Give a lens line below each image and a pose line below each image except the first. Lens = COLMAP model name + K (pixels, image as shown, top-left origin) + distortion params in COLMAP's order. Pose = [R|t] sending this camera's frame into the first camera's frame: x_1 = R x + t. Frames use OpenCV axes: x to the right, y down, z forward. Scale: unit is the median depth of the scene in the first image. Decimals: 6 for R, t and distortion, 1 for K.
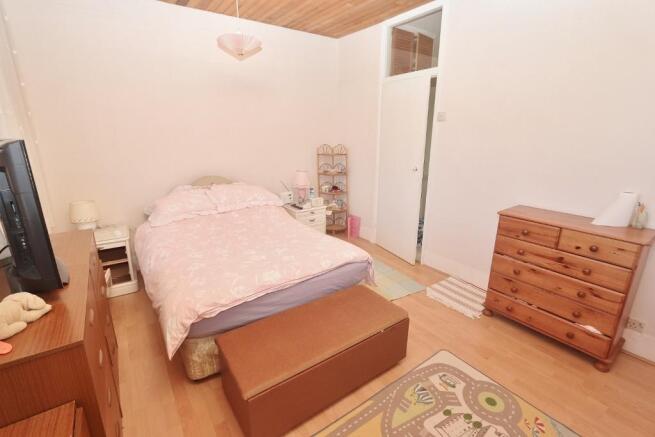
lens RADIAL K [[303.4, 0, 326.0], [0, 303.4, 214.8], [0, 0, 1]] dist [0.000140, 0.000013]
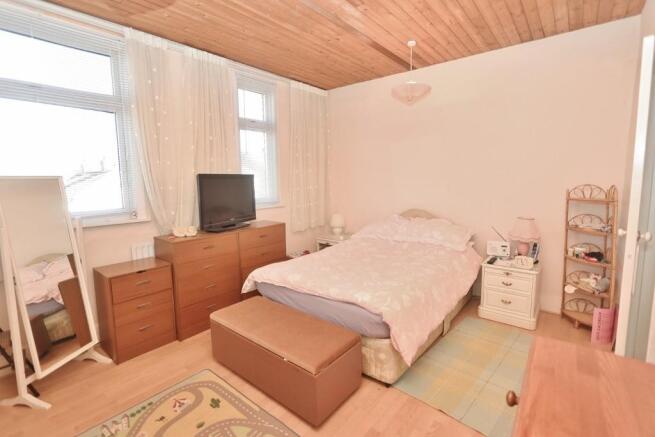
lens RADIAL K [[303.4, 0, 325.8], [0, 303.4, 219.2], [0, 0, 1]] dist [0.000140, 0.000013]
pose [[0.267299, 0.126620, -0.955259, 0.896592], [-0.245090, 0.967661, 0.059683, -0.121816], [0.931924, 0.218171, 0.289688, 0.597480]]
